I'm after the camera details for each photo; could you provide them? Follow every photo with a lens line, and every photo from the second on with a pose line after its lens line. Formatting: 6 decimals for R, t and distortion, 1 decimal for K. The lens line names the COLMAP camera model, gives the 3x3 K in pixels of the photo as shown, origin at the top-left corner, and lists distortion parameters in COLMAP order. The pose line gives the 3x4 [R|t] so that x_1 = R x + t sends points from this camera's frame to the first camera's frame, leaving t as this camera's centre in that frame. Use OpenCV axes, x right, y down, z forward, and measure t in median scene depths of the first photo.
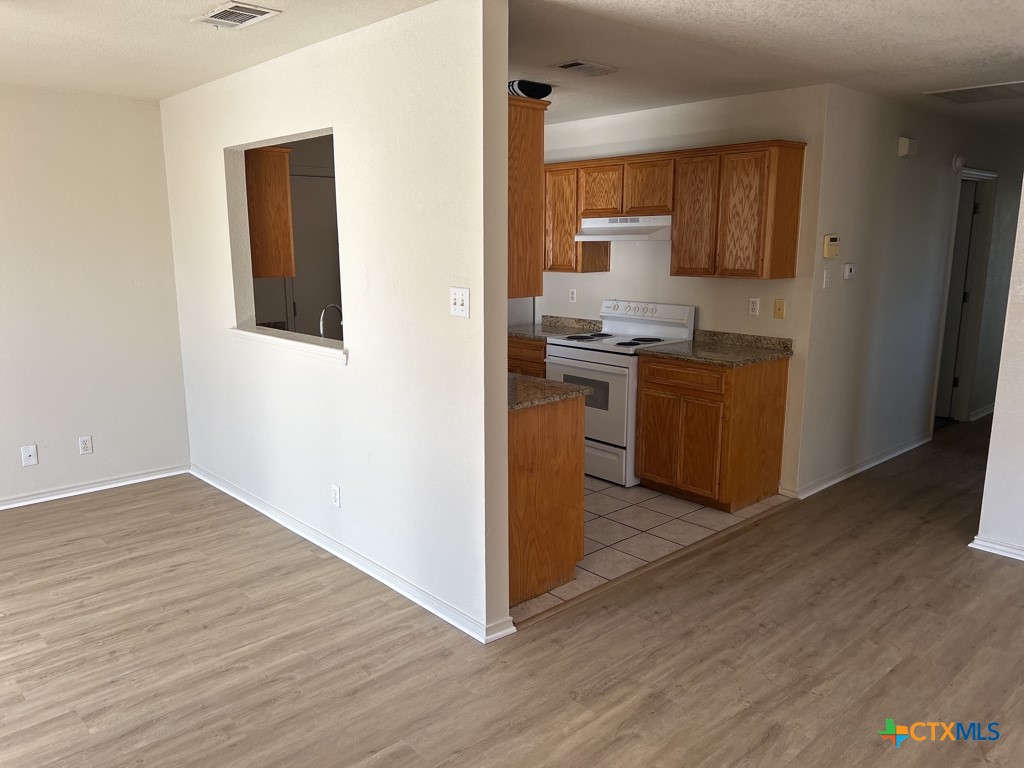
lens RADIAL K [[769.3, 0, 513.3], [0, 769.3, 386.1], [0, 0, 1]] dist [0.044838, -0.048376]
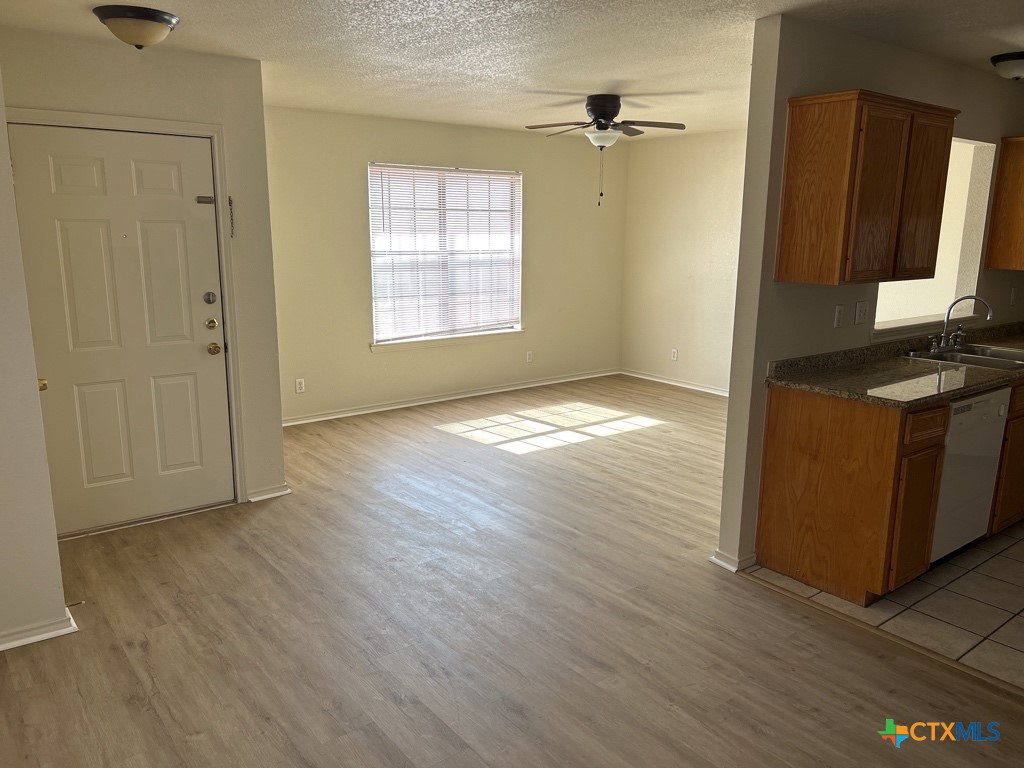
lens RADIAL K [[769.3, 0, 504.4], [0, 769.3, 380.3], [0, 0, 1]] dist [0.044838, -0.048376]
pose [[-0.092084, 0.198055, -0.975856, 1.049830], [-0.200518, 0.956255, 0.212999, -0.123441], [0.975353, 0.215291, -0.048342, 0.637096]]
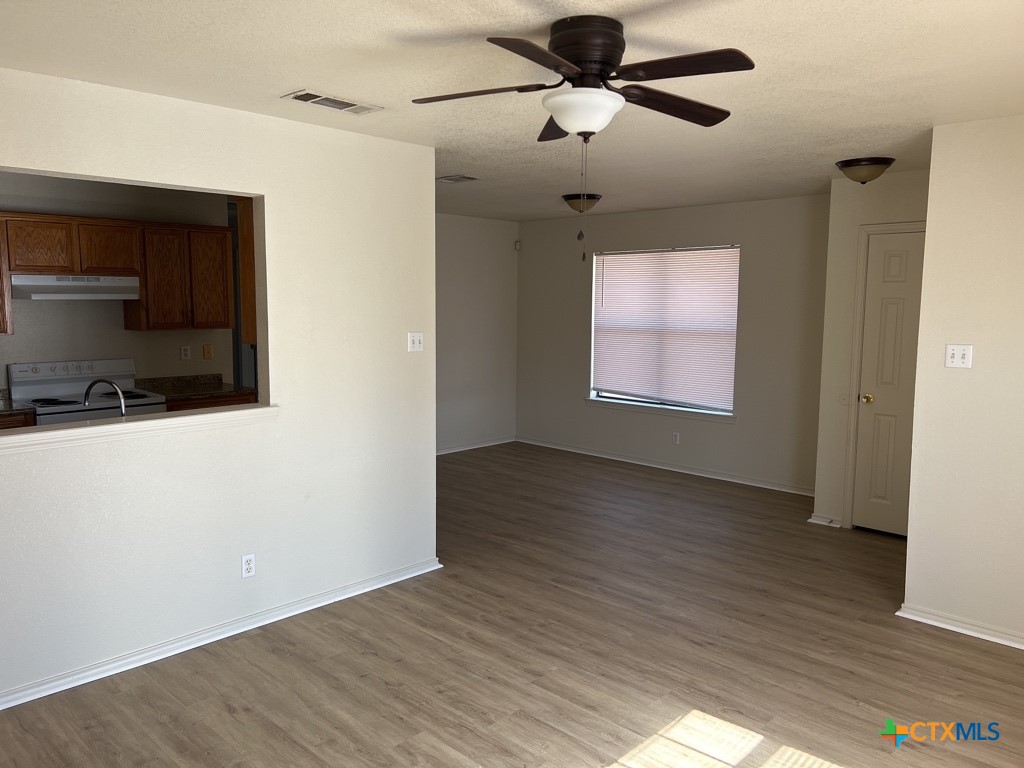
lens RADIAL K [[769.3, 0, 517.4], [0, 769.3, 385.6], [0, 0, 1]] dist [0.044838, -0.048376]
pose [[-0.057906, -0.114355, 0.991751, -1.383188], [0.186101, 0.974768, 0.123263, -0.154283], [-0.980823, 0.191703, -0.035163, 0.785904]]
